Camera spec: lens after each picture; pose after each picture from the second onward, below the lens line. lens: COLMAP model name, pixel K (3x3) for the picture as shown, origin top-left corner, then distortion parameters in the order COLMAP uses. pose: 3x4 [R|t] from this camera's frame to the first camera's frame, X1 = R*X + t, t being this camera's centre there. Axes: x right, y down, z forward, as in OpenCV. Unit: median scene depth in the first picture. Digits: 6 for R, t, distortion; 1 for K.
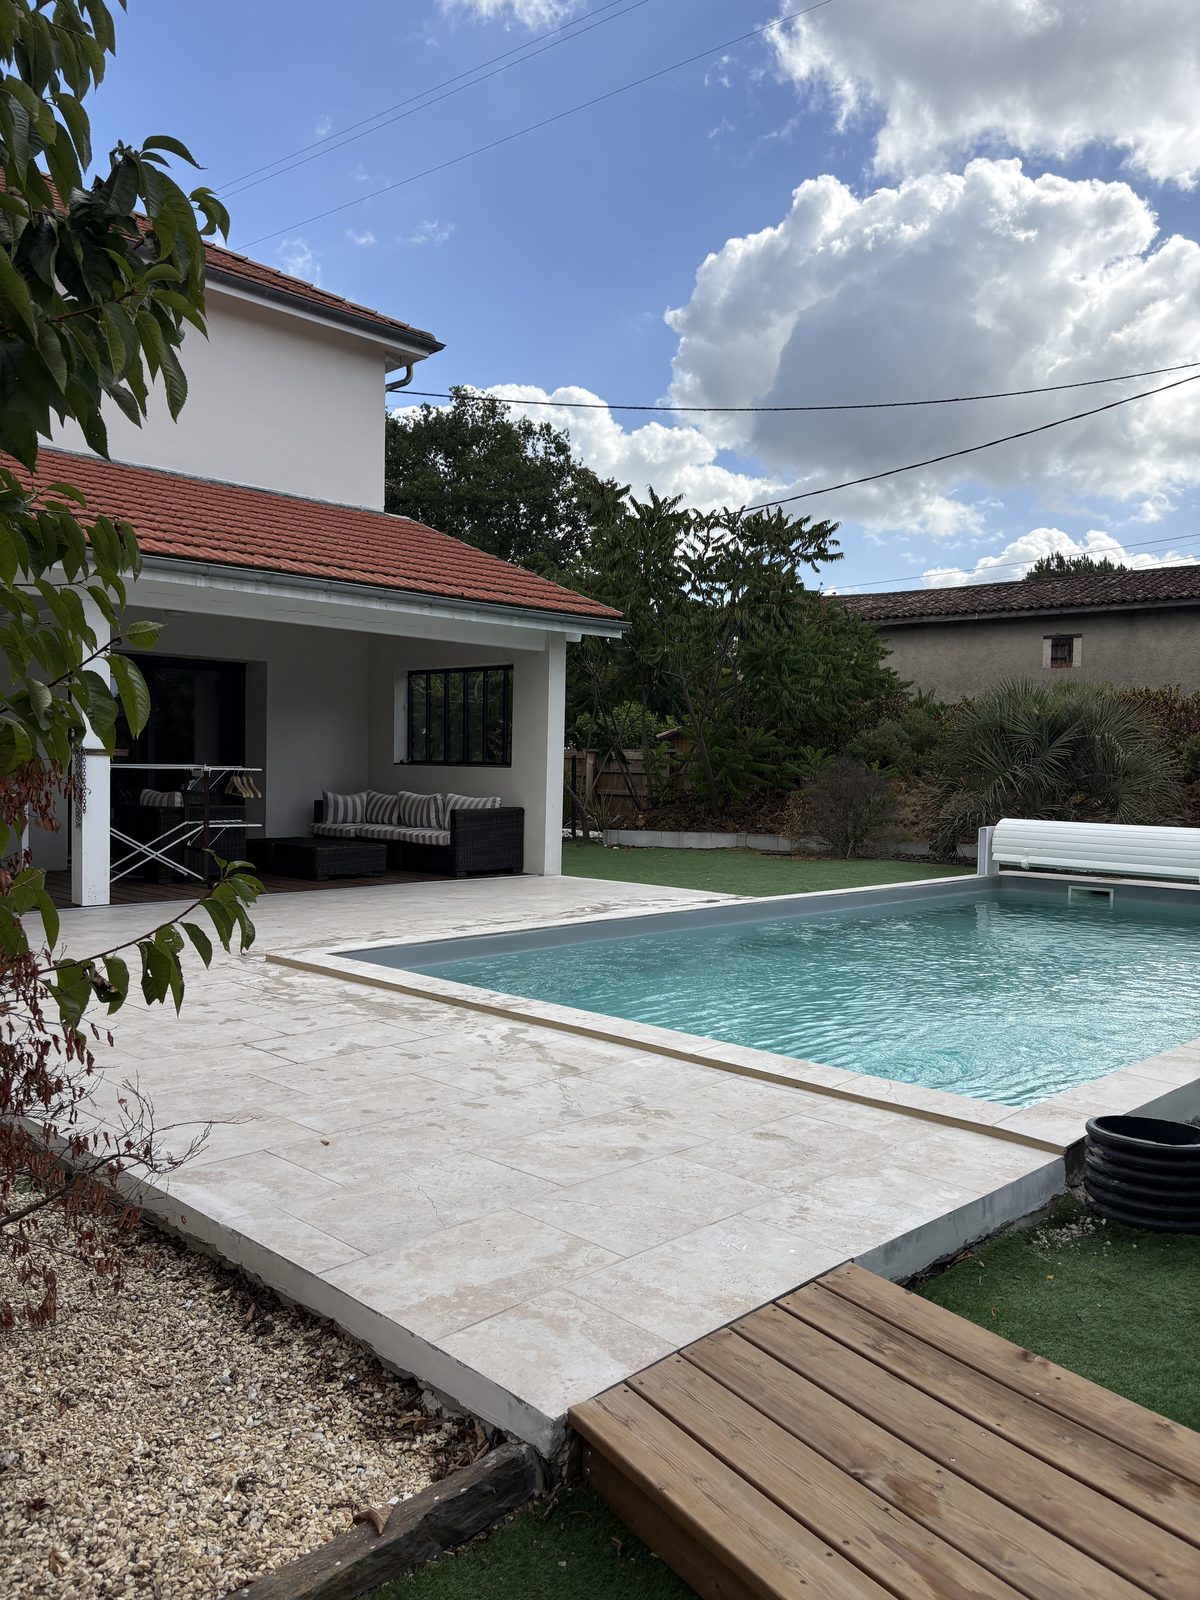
lens RADIAL K [[1208.9, 0, 600.6], [0, 1208.9, 807.0], [0, 0, 1]] dist [0.009156, -0.000728]
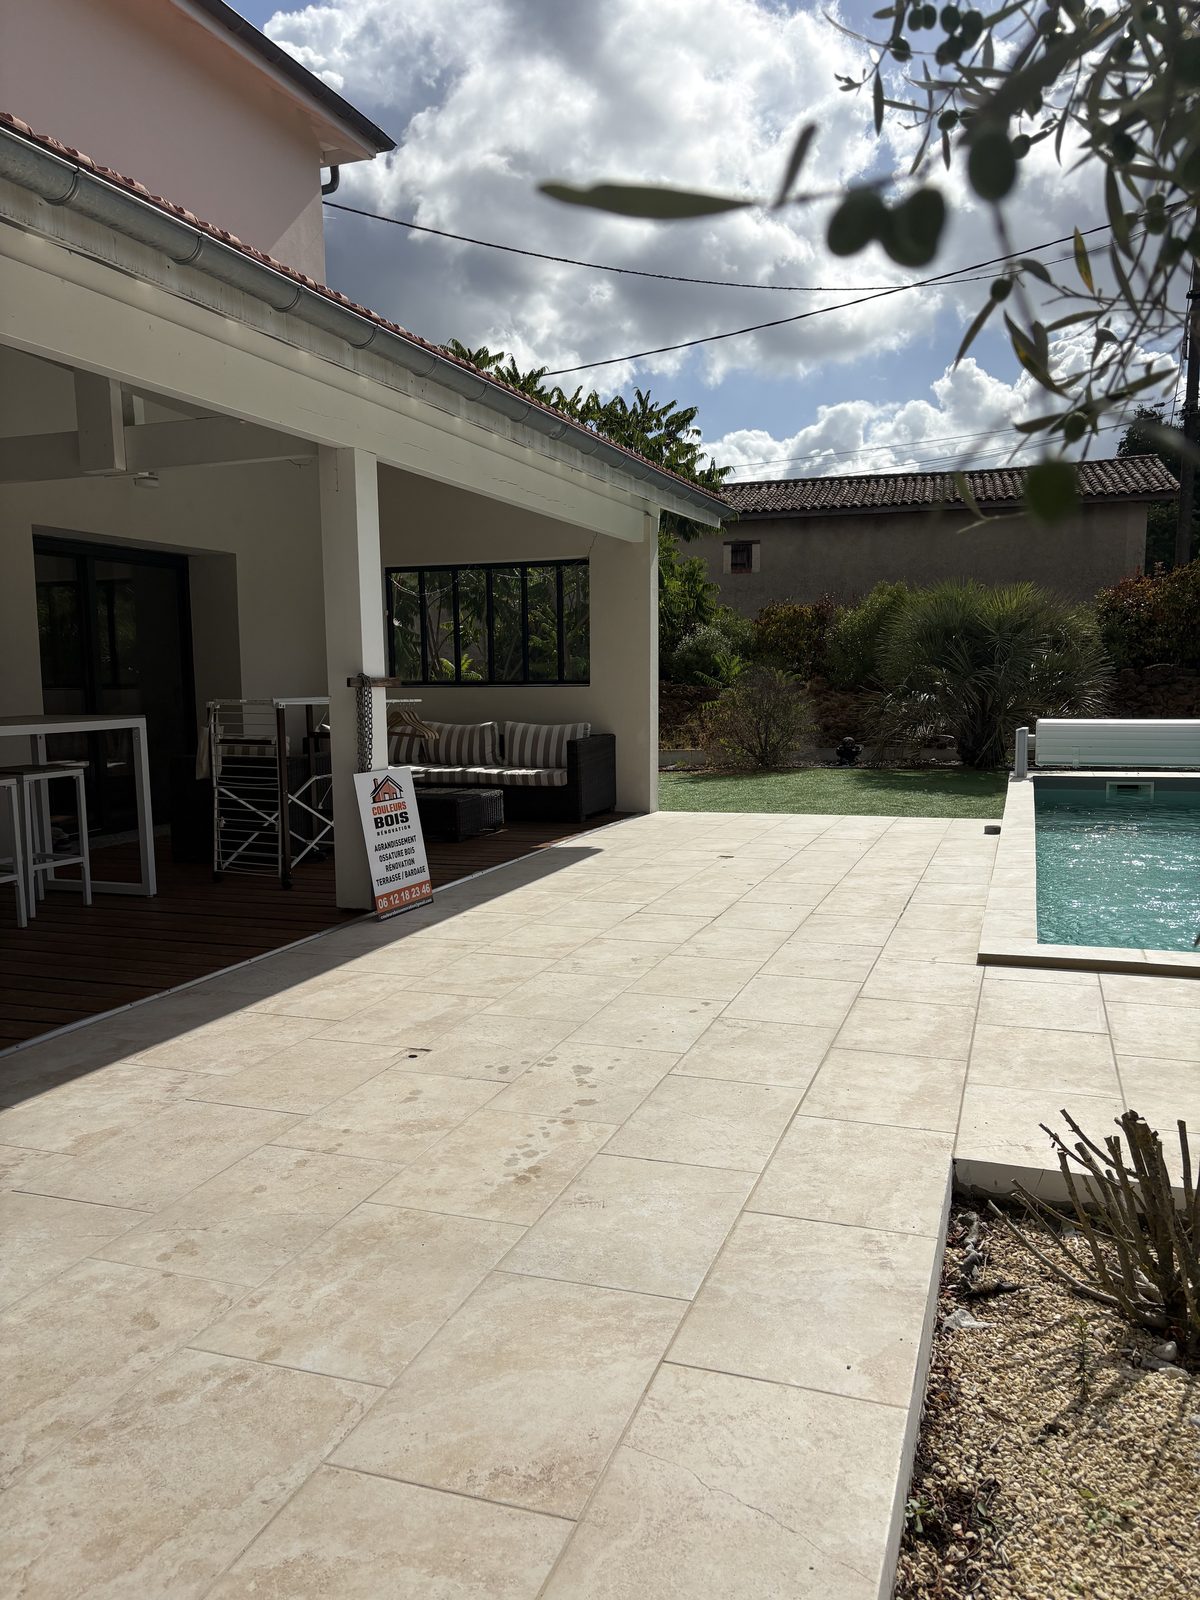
lens RADIAL K [[1208.9, 0, 600.6], [0, 1208.9, 807.0], [0, 0, 1]] dist [0.009156, -0.000728]
pose [[0.913732, -0.076995, 0.398956, -0.384951], [0.047942, 0.995453, 0.082313, -0.017329], [-0.403480, -0.056086, 0.913268, 0.234316]]
